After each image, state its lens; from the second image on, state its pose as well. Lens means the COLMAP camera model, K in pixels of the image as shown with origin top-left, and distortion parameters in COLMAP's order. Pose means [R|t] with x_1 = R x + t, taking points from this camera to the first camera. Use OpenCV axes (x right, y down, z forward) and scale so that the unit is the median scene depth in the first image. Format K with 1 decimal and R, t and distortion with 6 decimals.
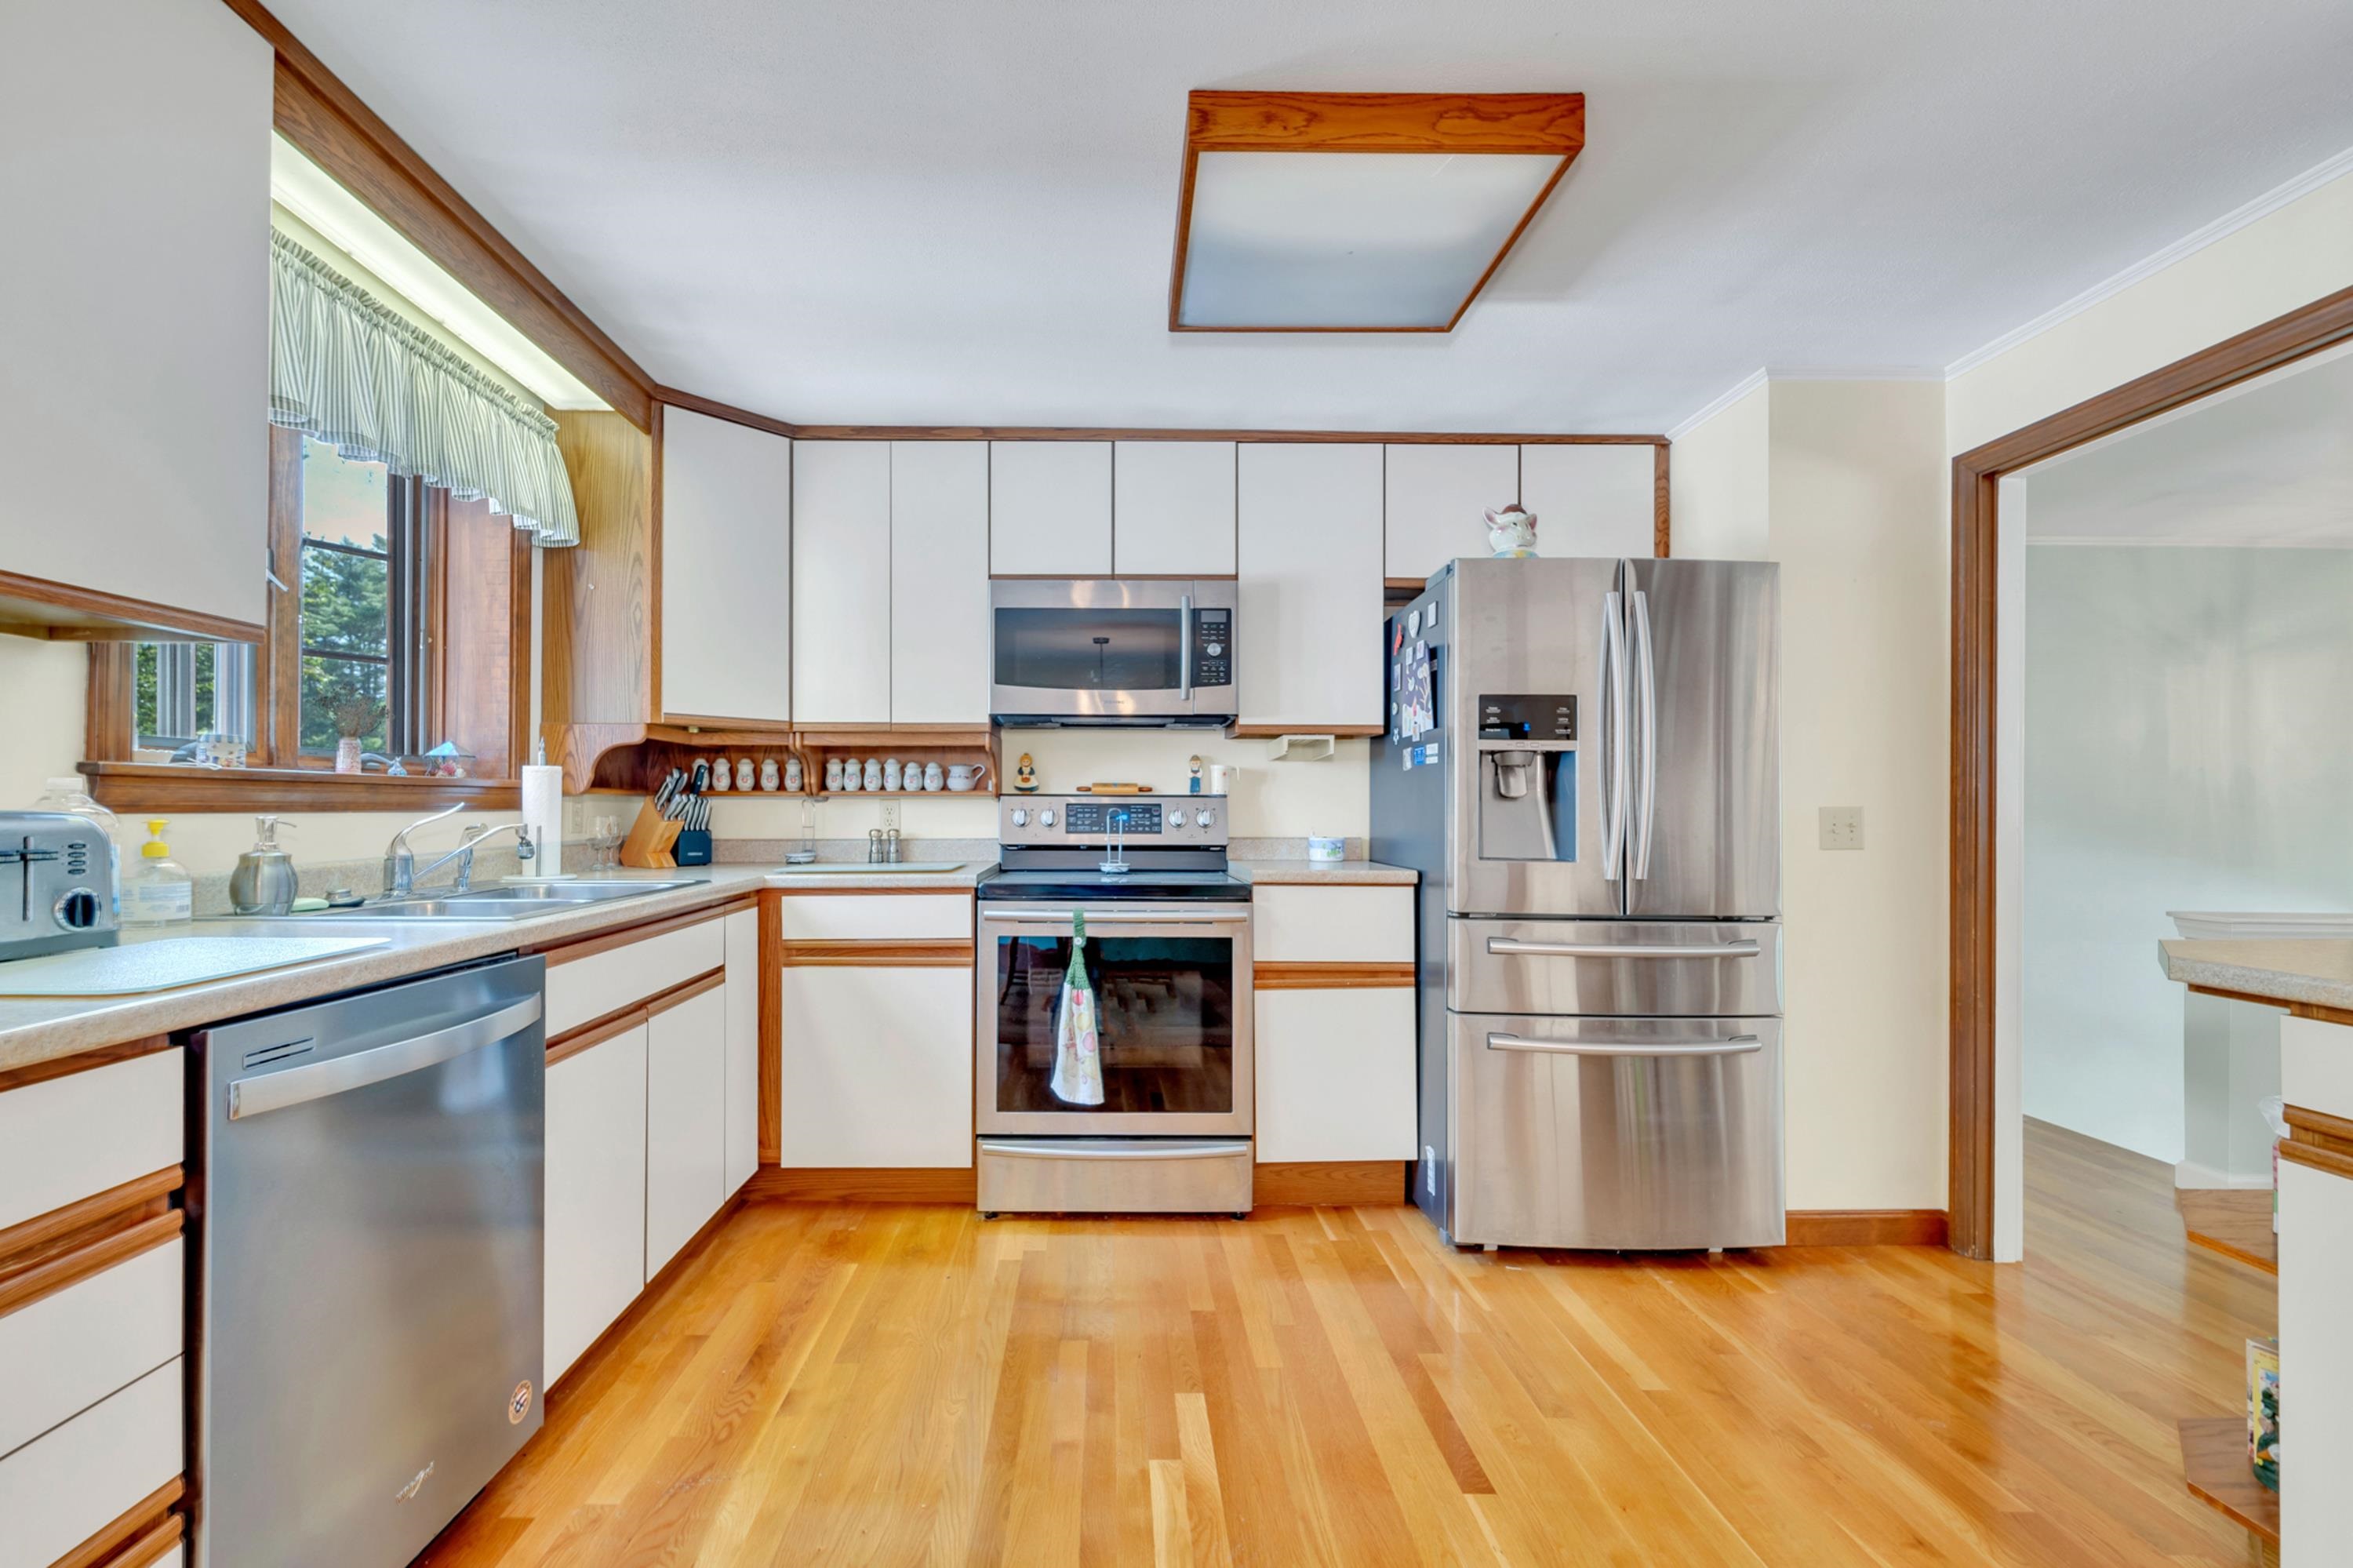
lens RADIAL K [[991.5, 0, 1119.3], [0, 991.5, 798.4], [0, 0, 1]] dist [-0.000211, -0.000114]
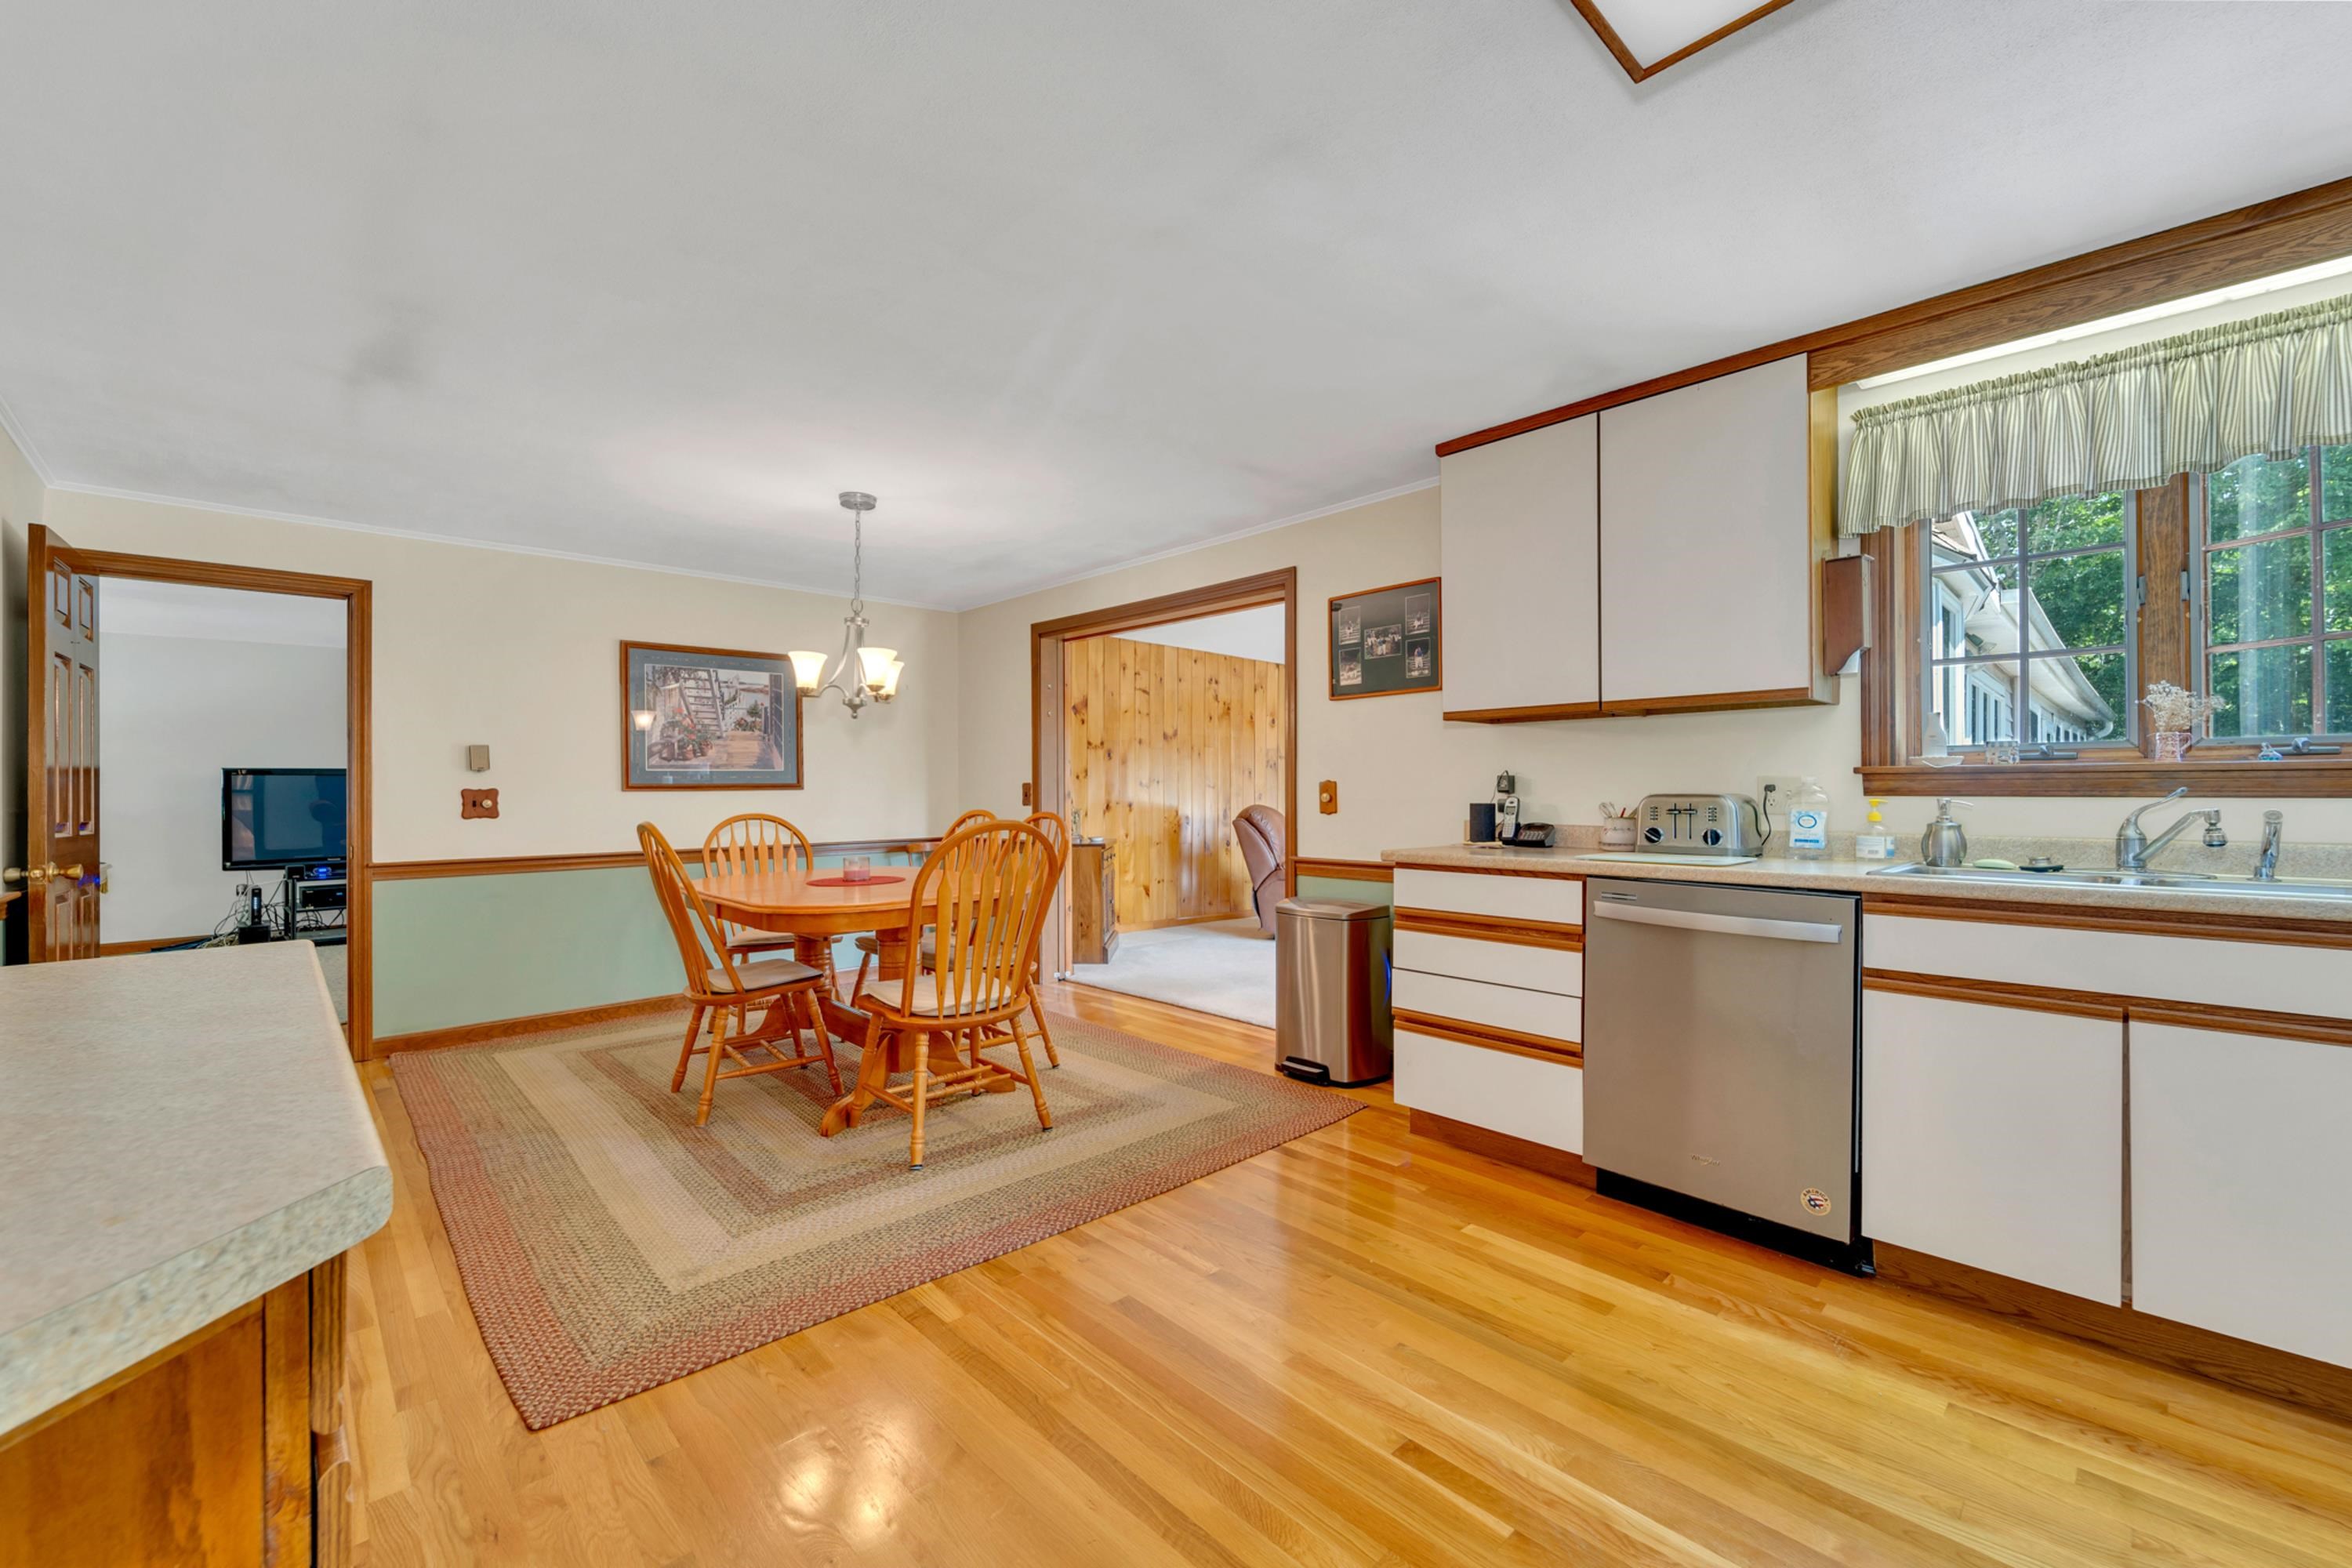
lens RADIAL K [[942.7, 0, 1196.6], [0, 942.7, 786.2], [0, 0, 1]] dist [0.000599, -0.000013]
pose [[-0.715273, -0.008404, -0.698794, 0.569956], [0.002219, 0.999895, -0.014297, 0.011023], [0.698841, -0.011776, -0.715180, 0.766116]]
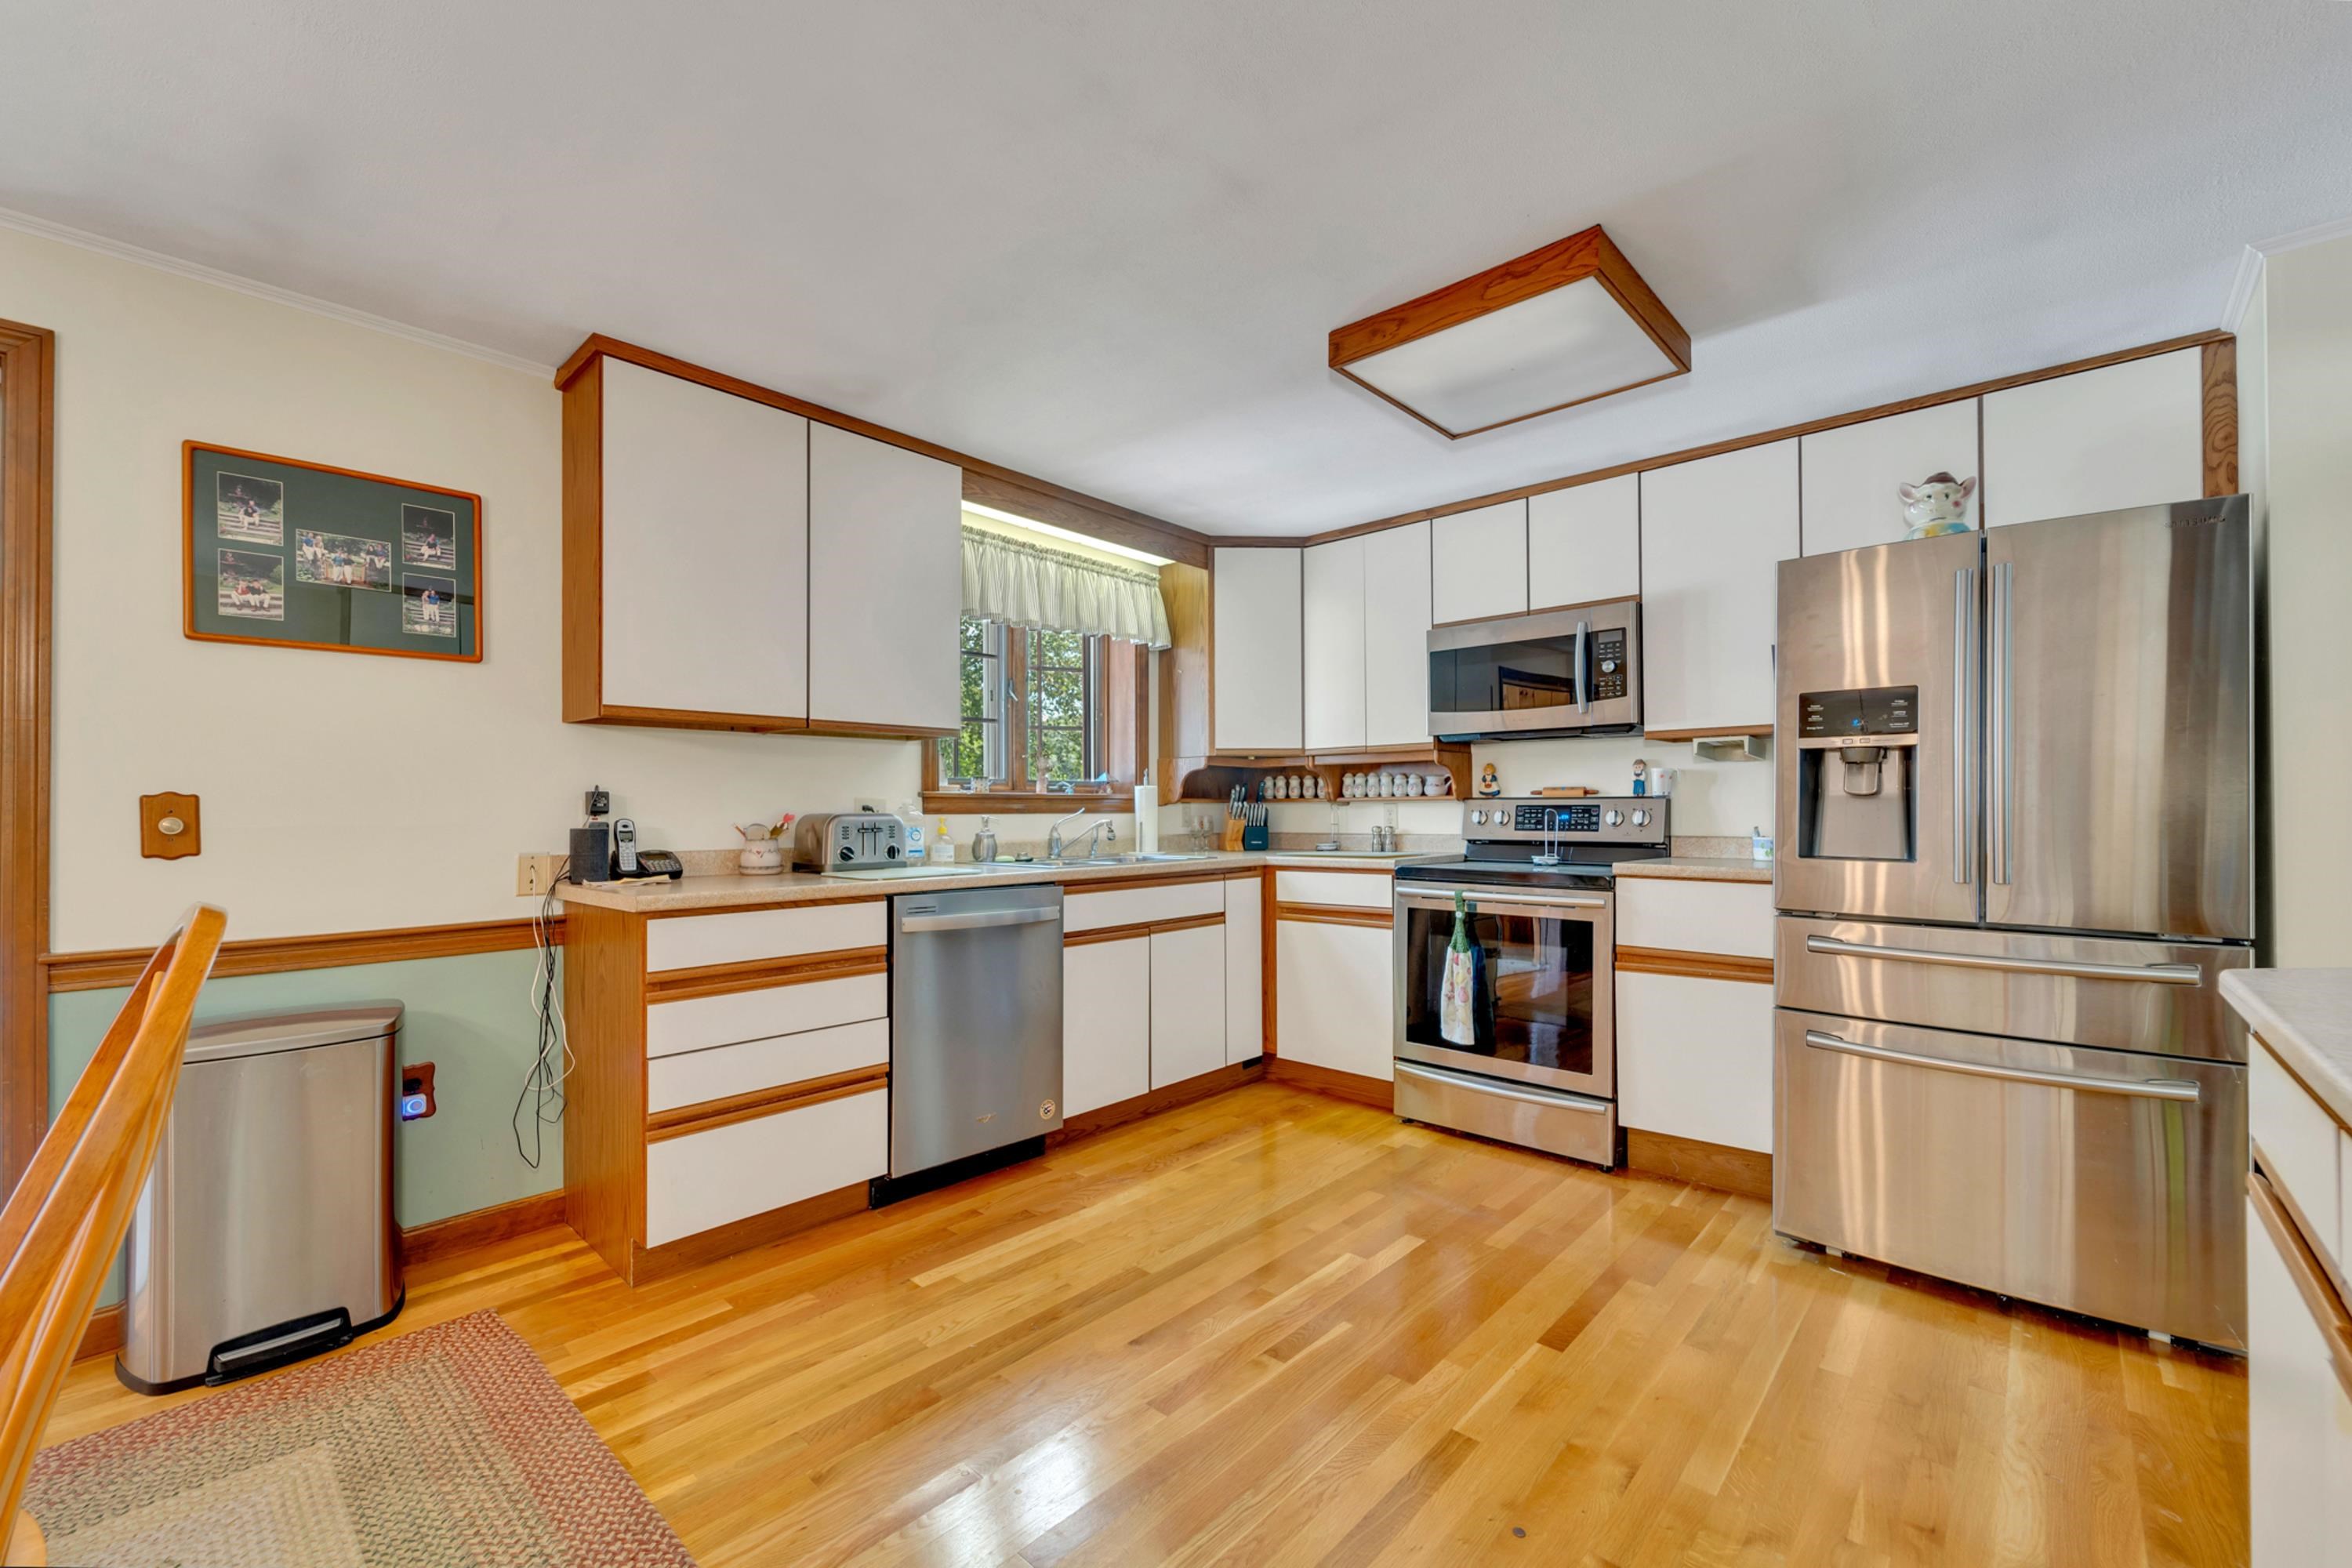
lens RADIAL K [[953.4, 0, 1173.2], [0, 953.4, 799.9], [0, 0, 1]] dist [0.001379, -0.000196]
pose [[0.733415, -0.013319, -0.679650, 0.500784], [0.011706, 0.999907, -0.006962, 0.002156], [0.679680, -0.002850, 0.733503, -0.129939]]
